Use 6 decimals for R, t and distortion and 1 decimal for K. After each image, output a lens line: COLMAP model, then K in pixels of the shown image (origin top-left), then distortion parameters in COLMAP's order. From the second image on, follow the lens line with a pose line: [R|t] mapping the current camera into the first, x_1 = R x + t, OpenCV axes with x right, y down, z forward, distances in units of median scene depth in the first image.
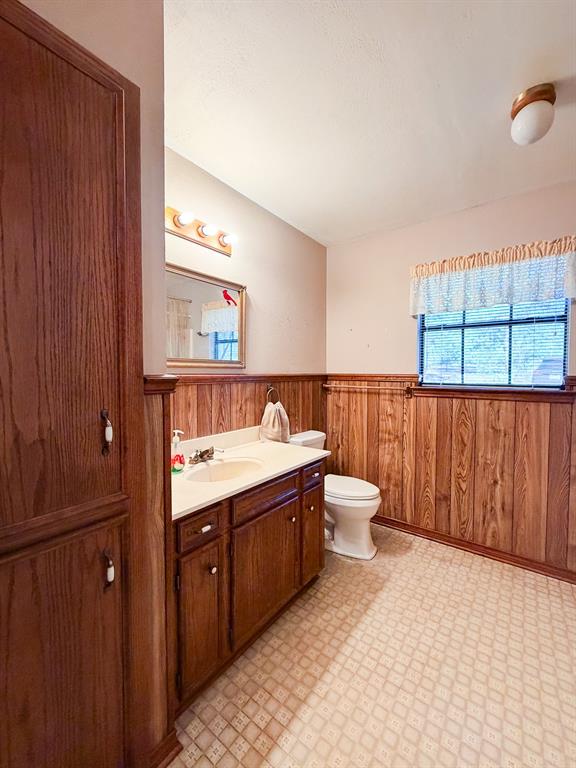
lens RADIAL K [[310.7, 0, 289.9], [0, 310.7, 381.5], [0, 0, 1]] dist [-0.002016, -0.000308]
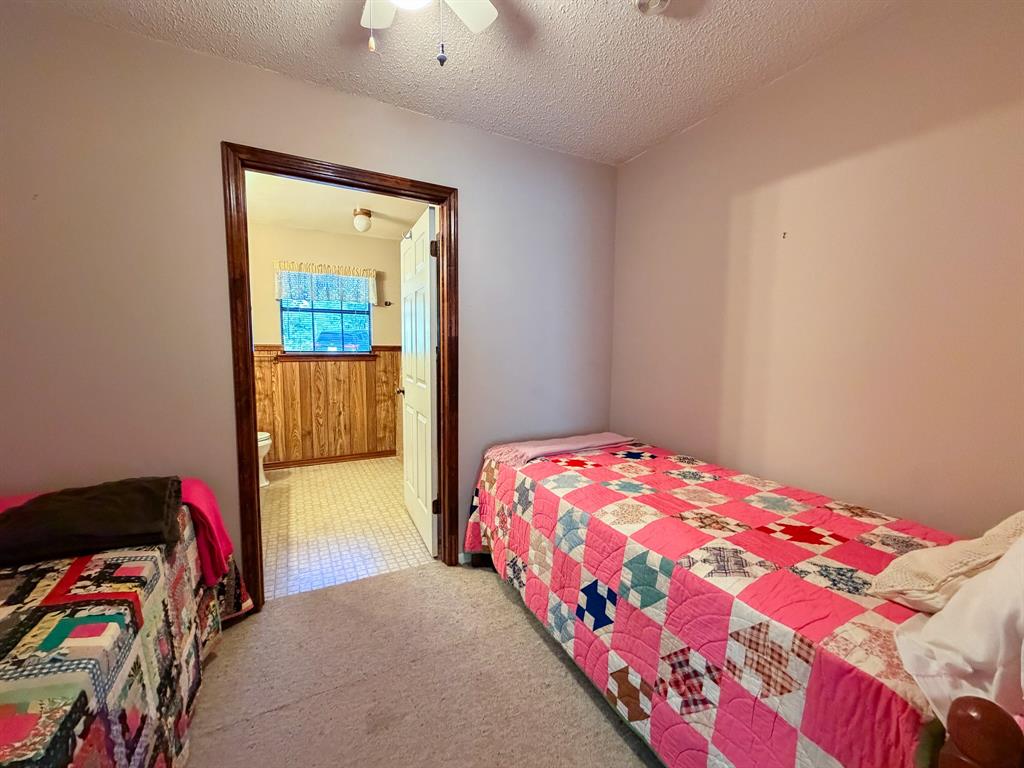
lens RADIAL K [[414.3, 0, 512.5], [0, 414.3, 383.1], [0, 0, 1]] dist [-0.002016, -0.000308]
pose [[0.416610, -0.081304, 0.905443, -0.807327], [0.022850, 0.996615, 0.078977, 0.023611], [-0.908798, -0.012213, 0.417057, -0.626658]]
